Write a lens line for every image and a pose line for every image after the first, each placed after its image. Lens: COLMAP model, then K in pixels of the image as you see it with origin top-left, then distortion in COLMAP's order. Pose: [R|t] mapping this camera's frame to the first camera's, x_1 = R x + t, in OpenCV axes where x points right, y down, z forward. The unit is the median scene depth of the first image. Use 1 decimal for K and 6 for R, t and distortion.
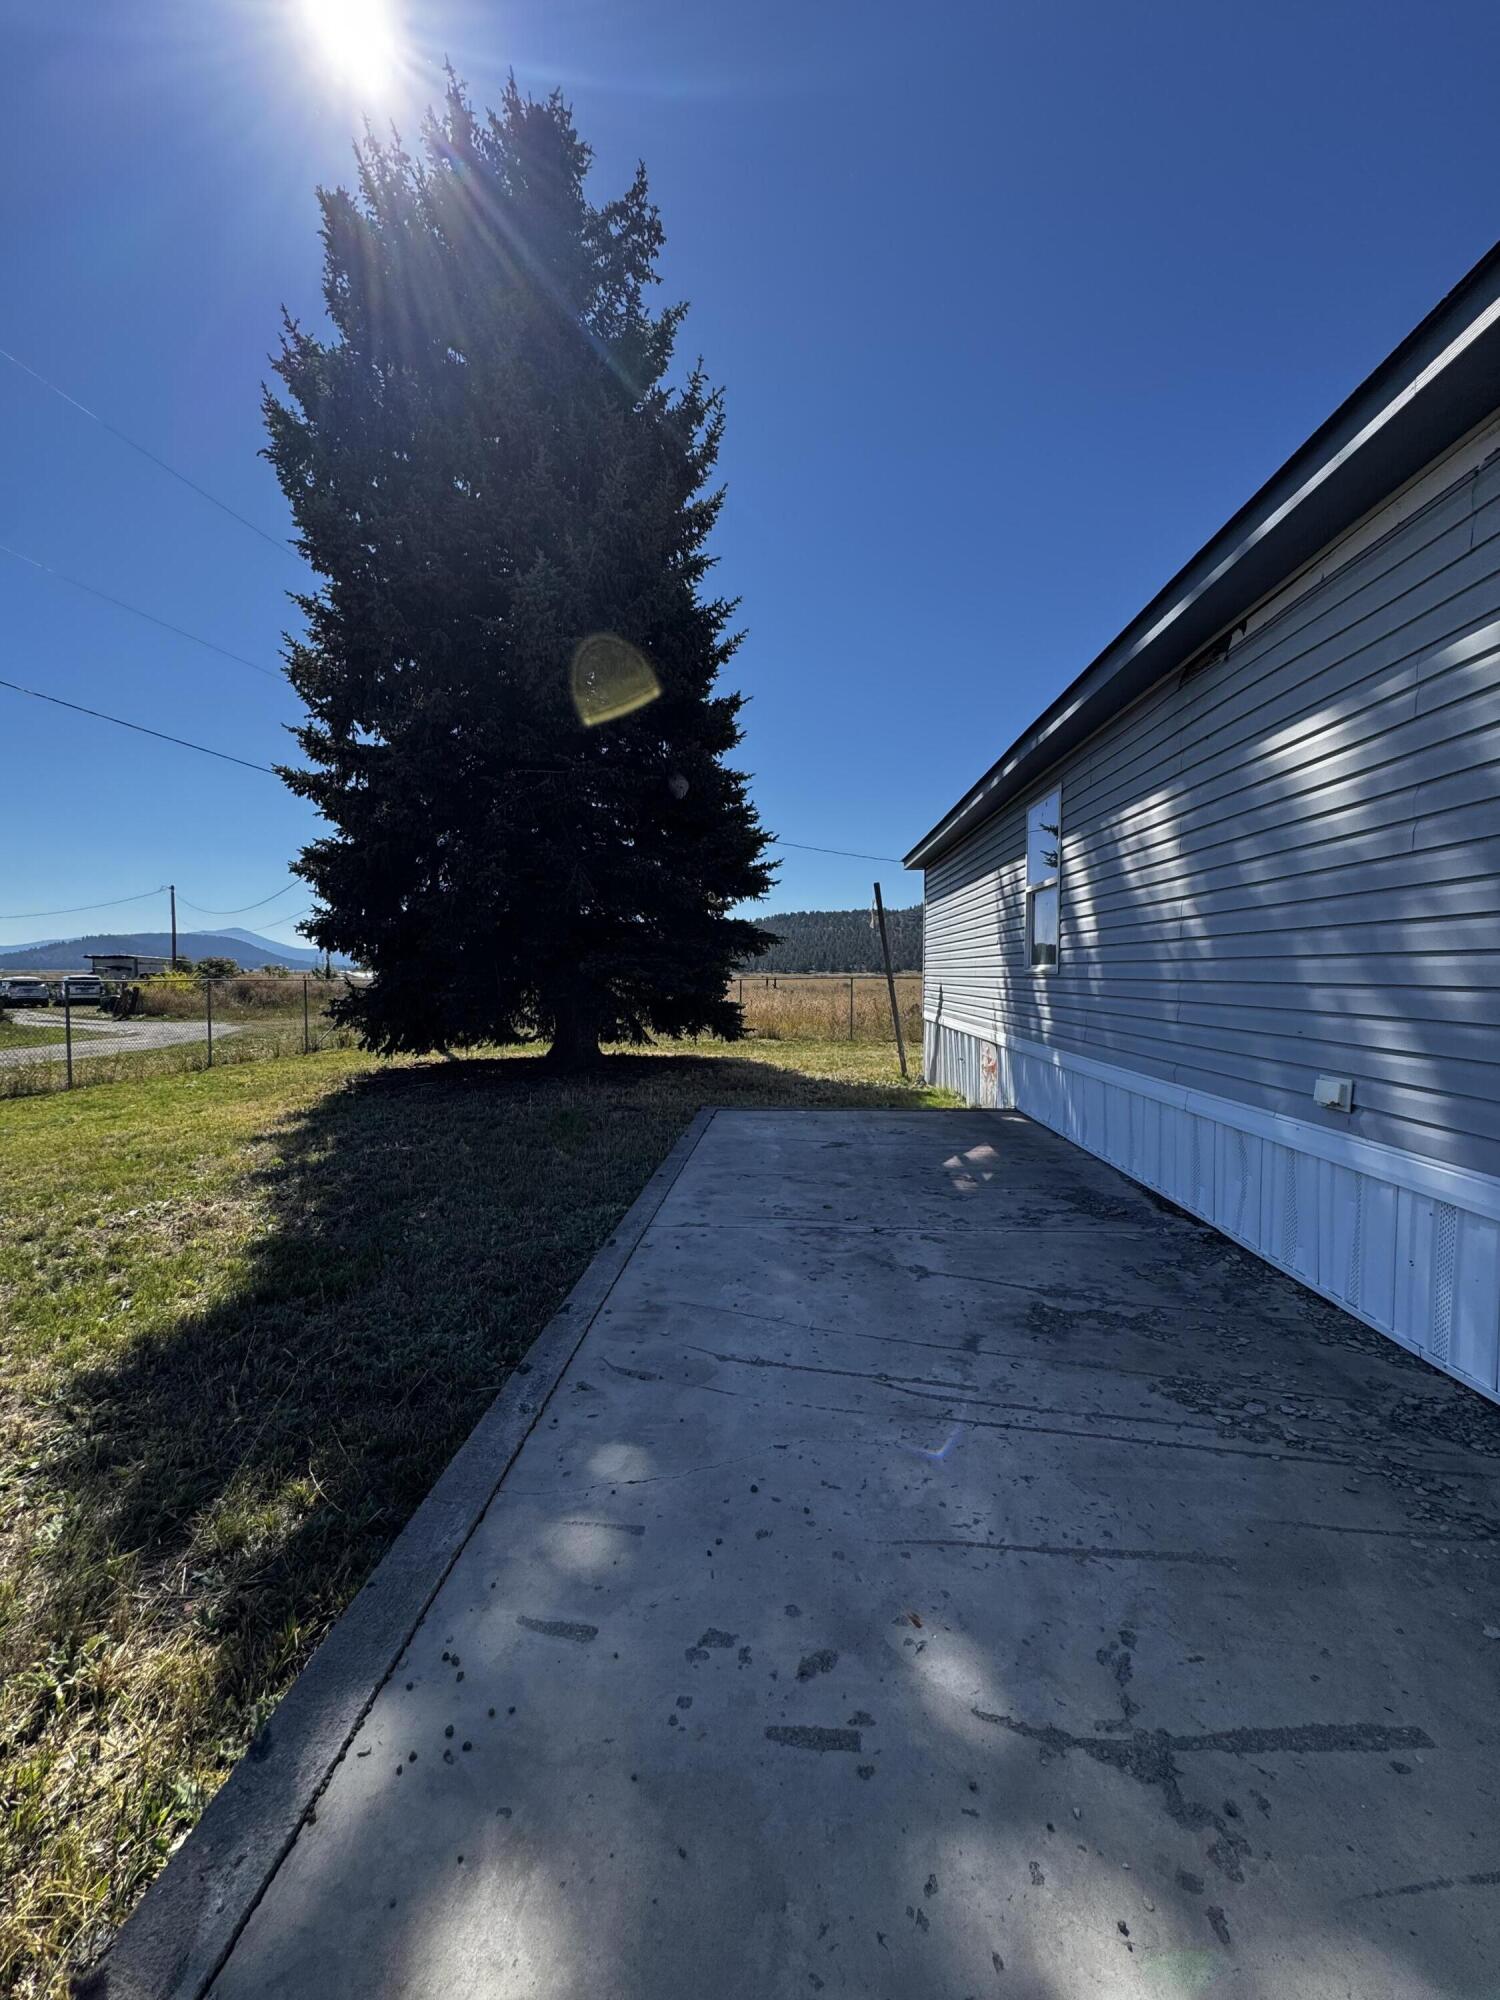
lens RADIAL K [[808.7, 0, 746.3], [0, 808.7, 996.6], [0, 0, 1]] dist [0.002042, 0.000525]
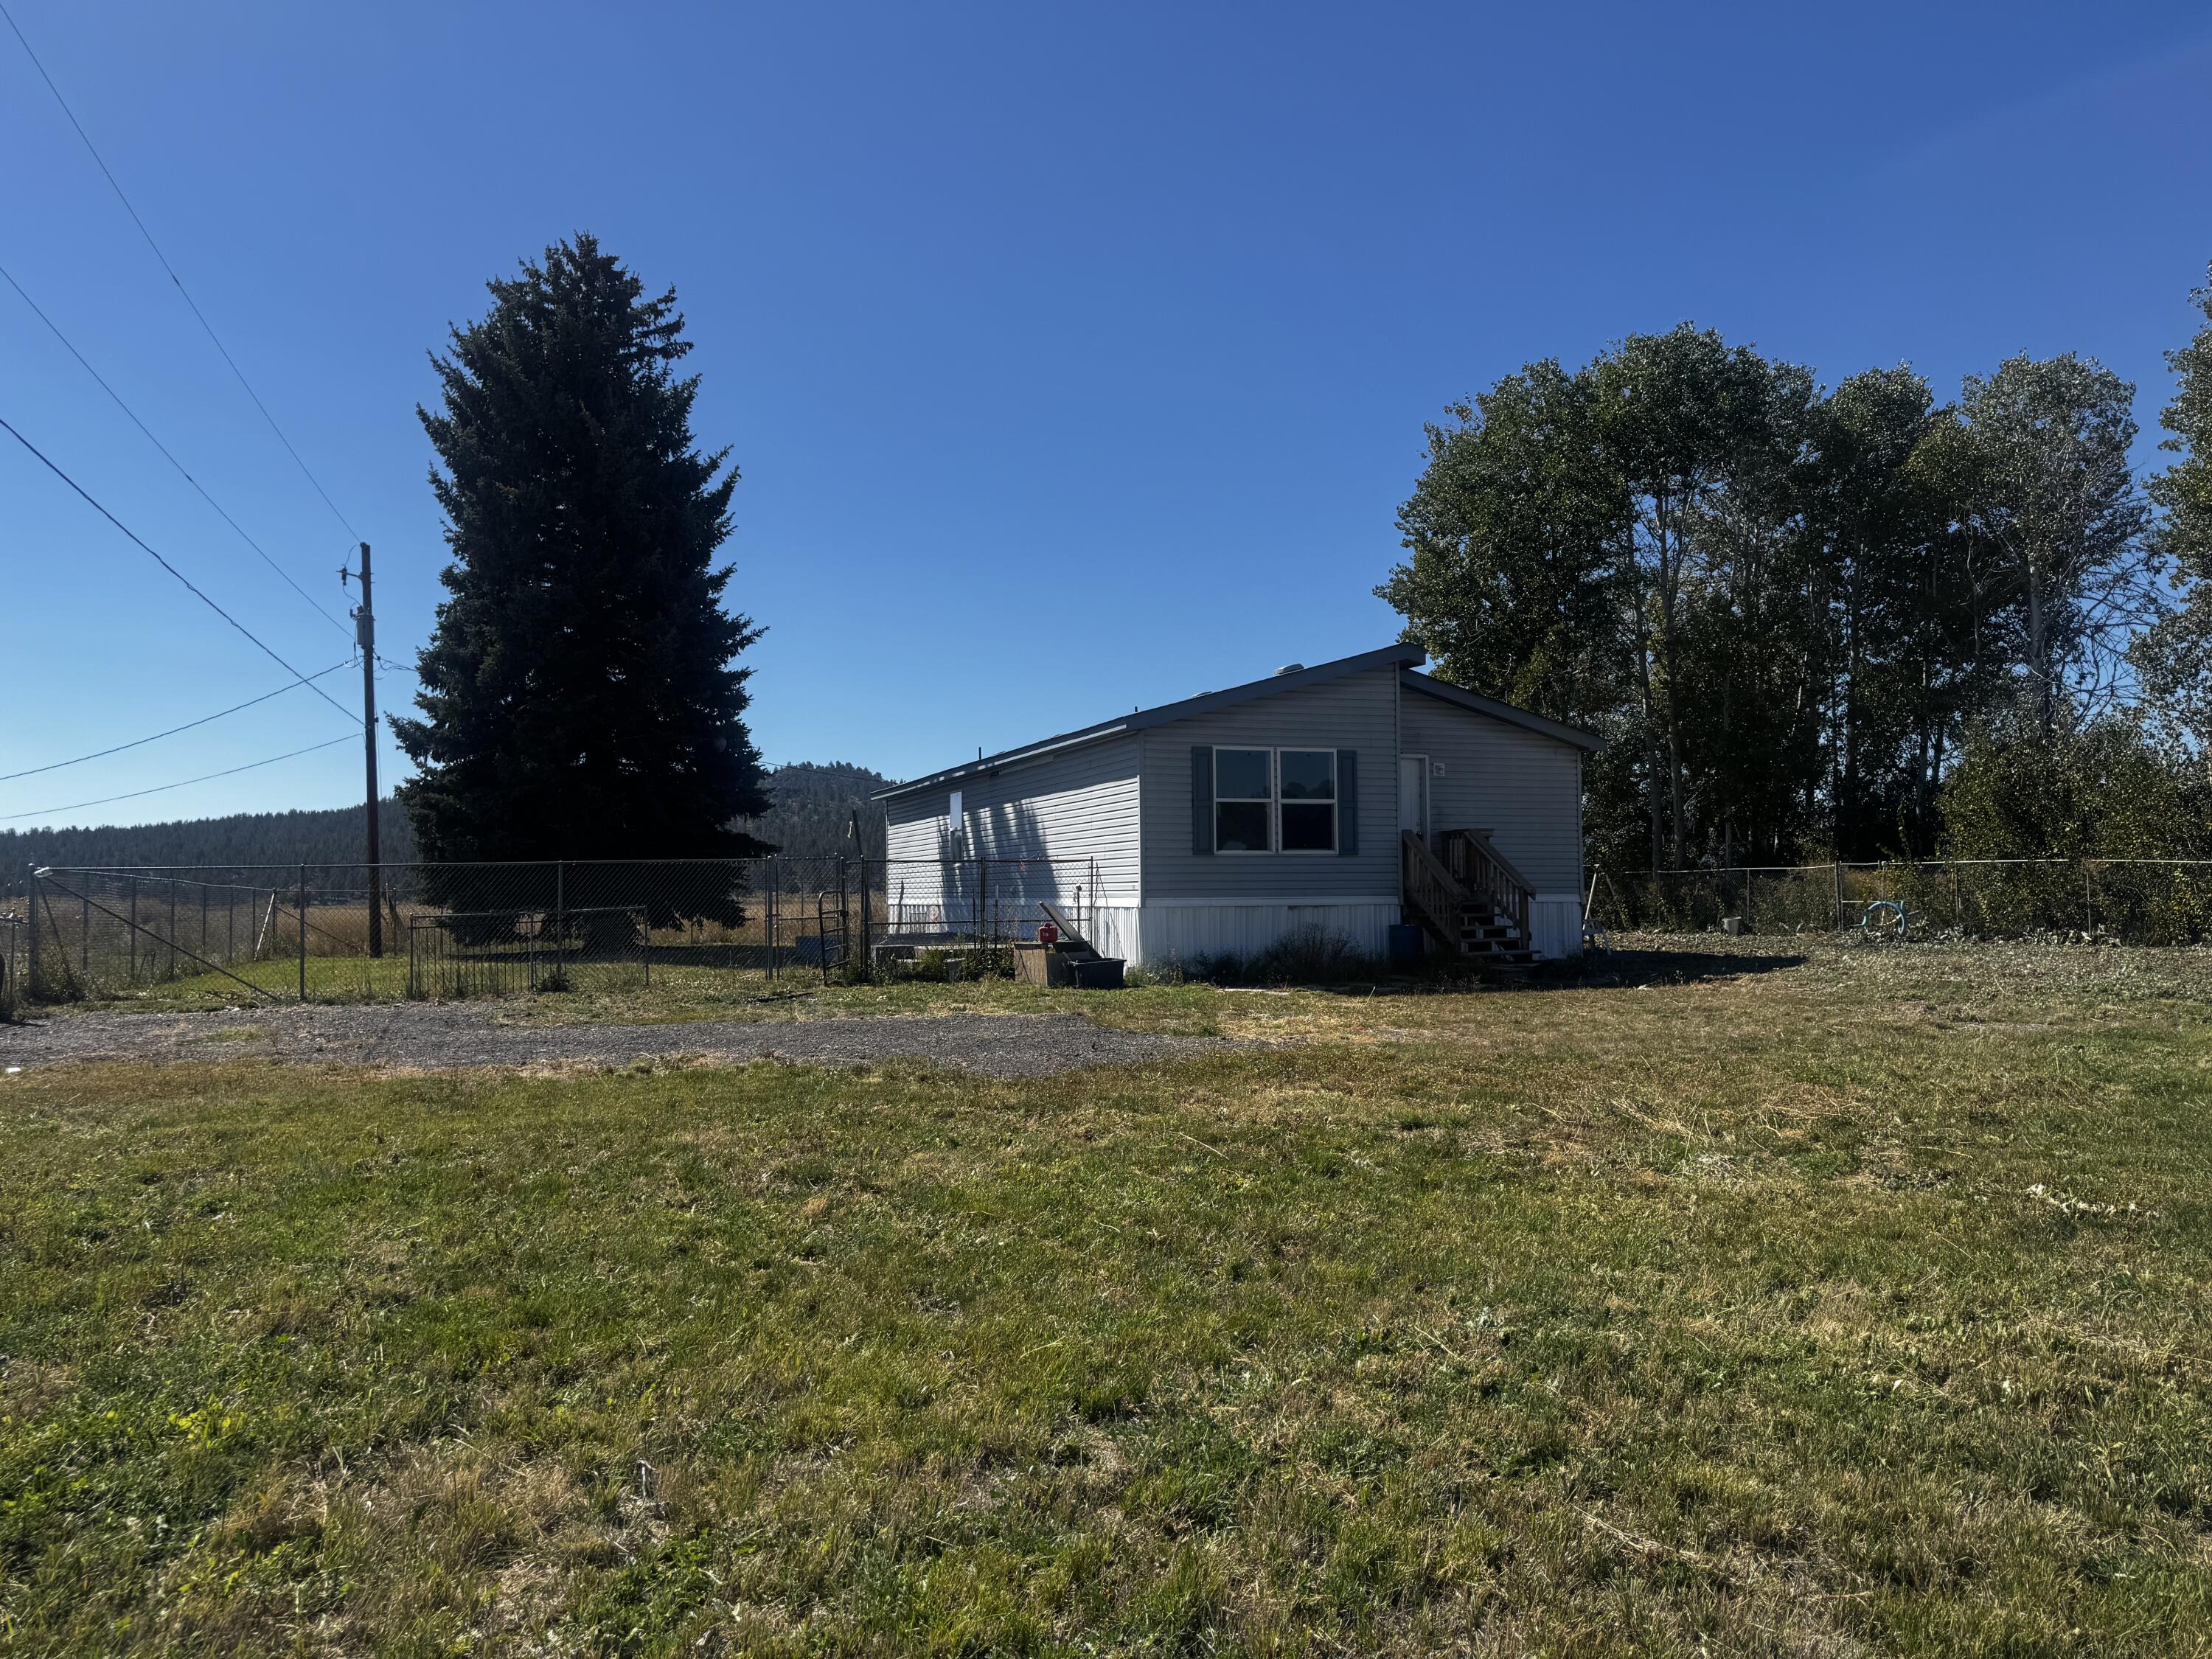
lens RADIAL K [[1522.4, 0, 1106.0], [0, 1522.4, 832.1], [0, 0, 1]] dist [0.046754, -0.045925]
pose [[0.914420, -0.003207, 0.404754, -0.847010], [0.031006, 0.997585, -0.062146, 0.130487], [-0.403577, 0.069377, 0.912311, -2.645377]]
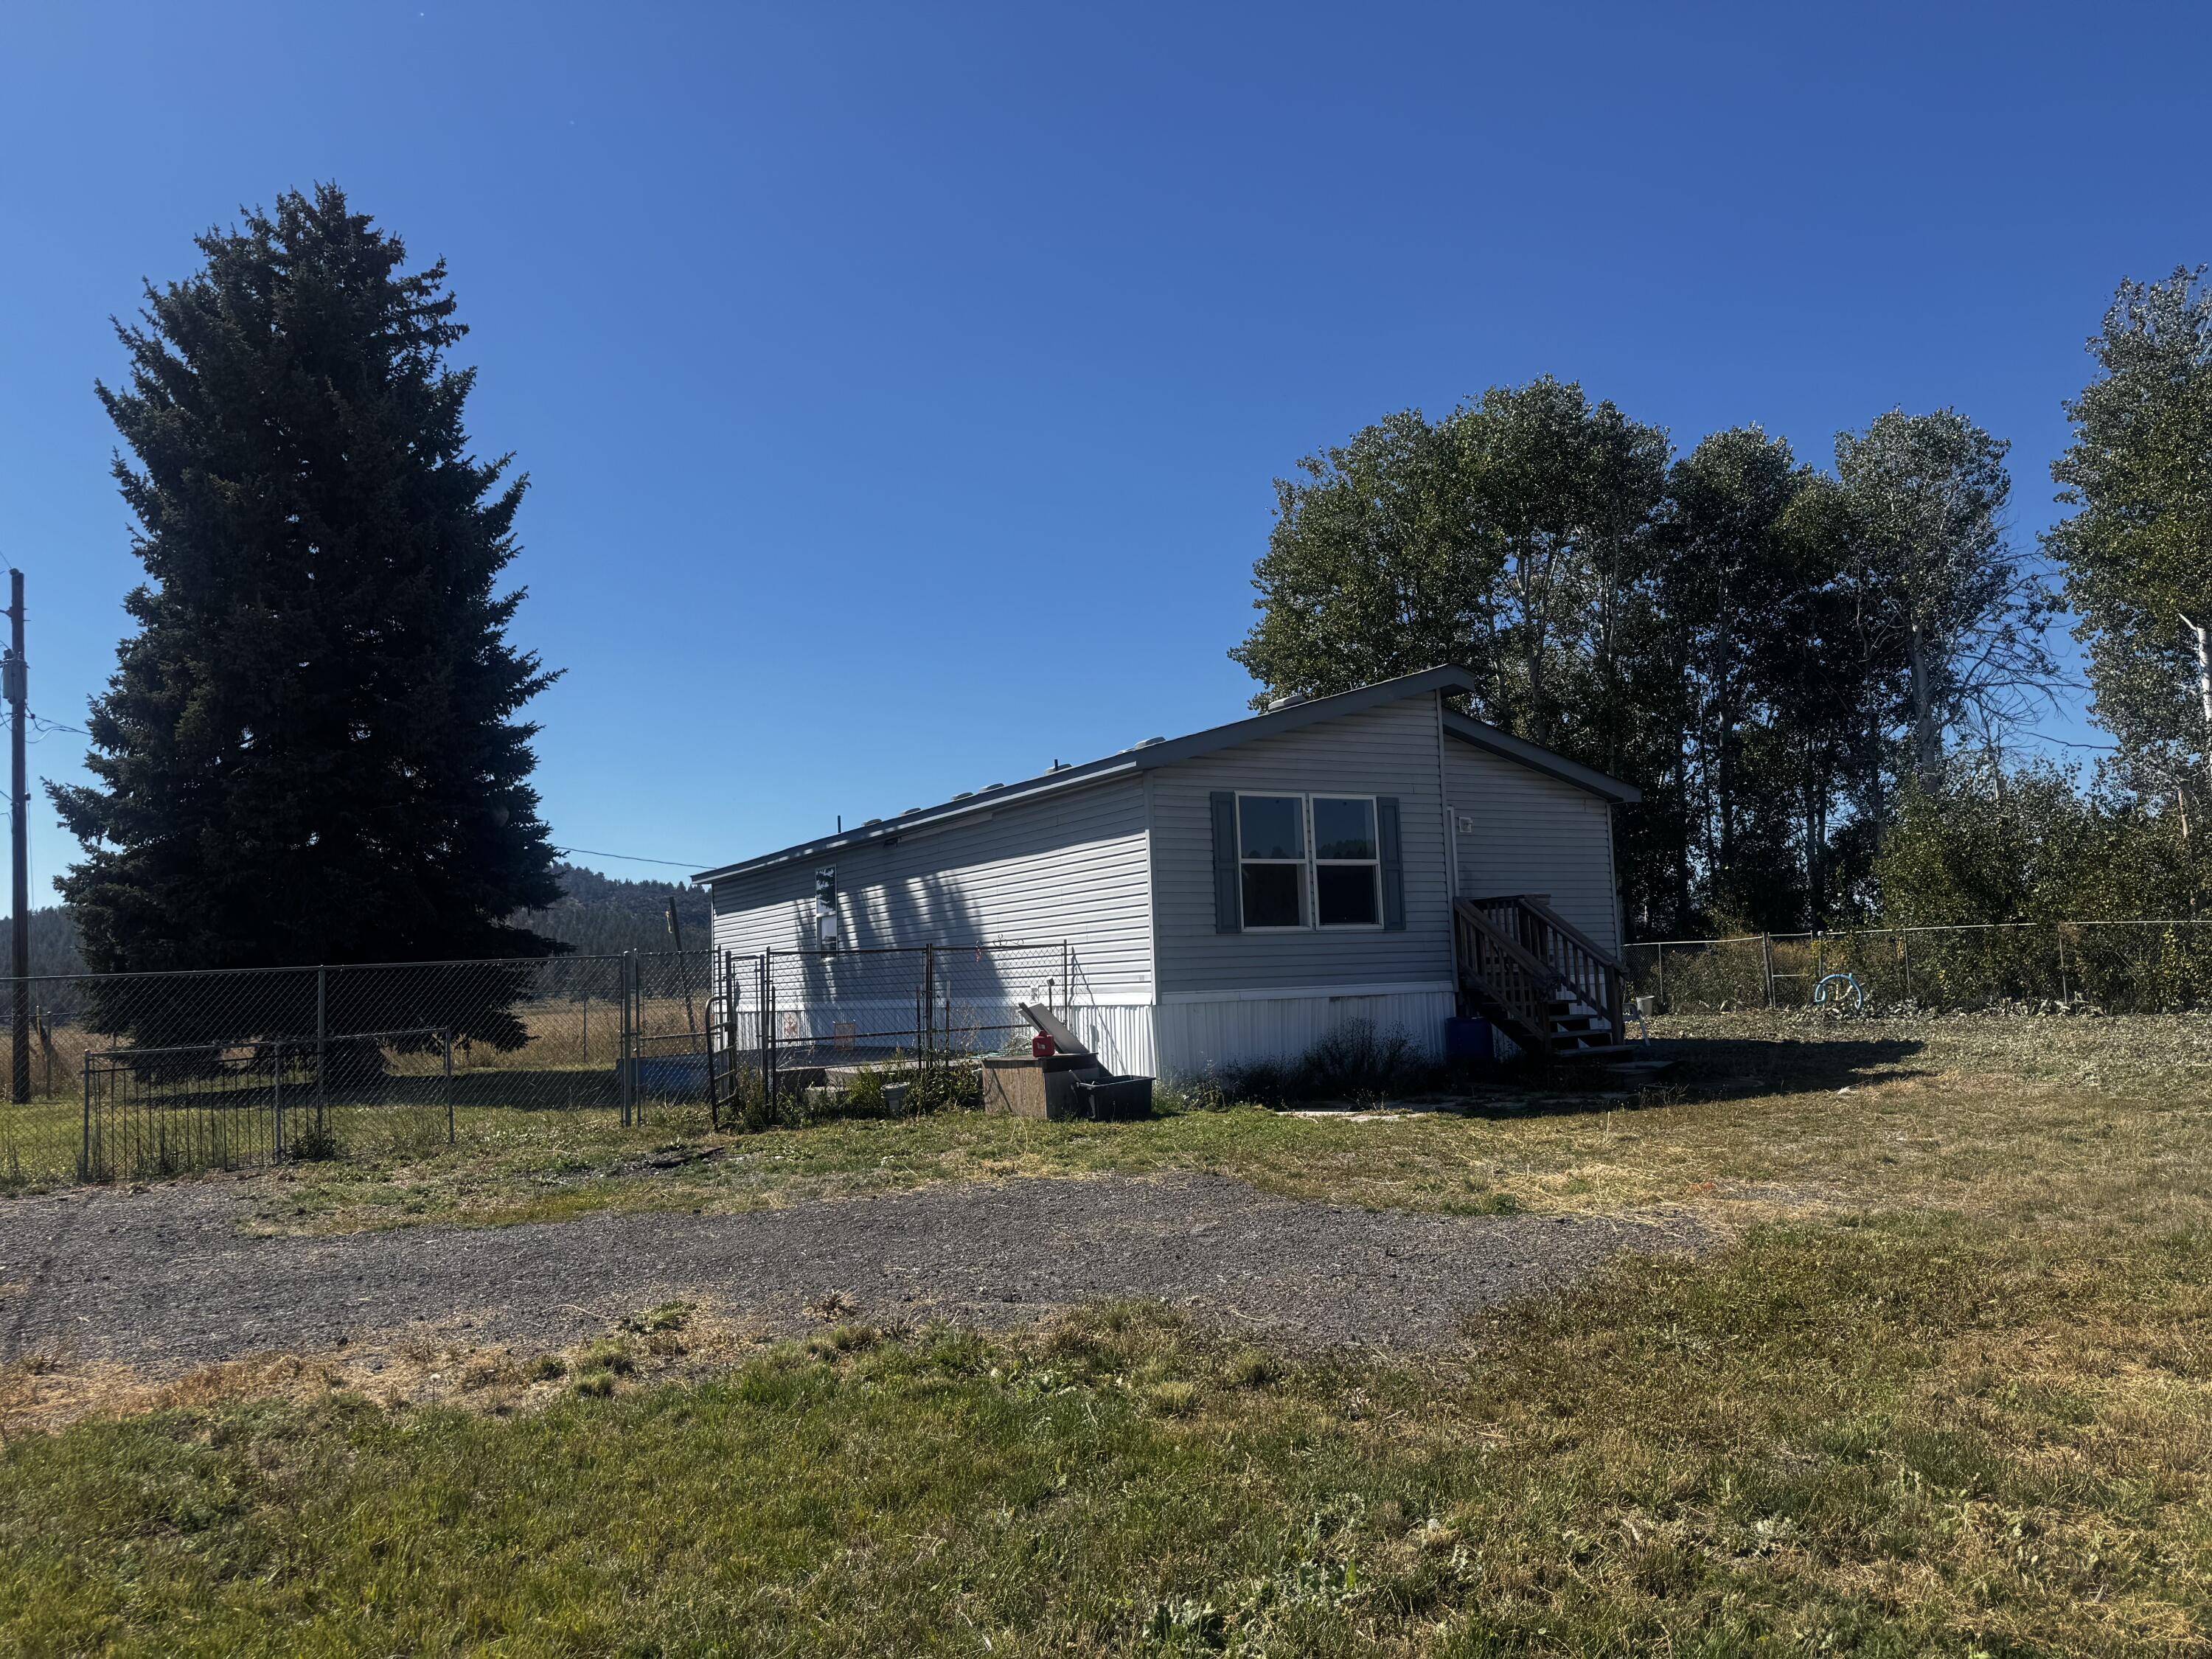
lens RADIAL K [[1522.4, 0, 1106.0], [0, 1522.4, 832.1], [0, 0, 1]] dist [0.046754, -0.045925]
pose [[0.832952, 0.011343, 0.553230, -0.876427], [0.063767, 0.991161, -0.116331, 0.103263], [-0.549659, 0.132176, 0.824866, -1.907968]]
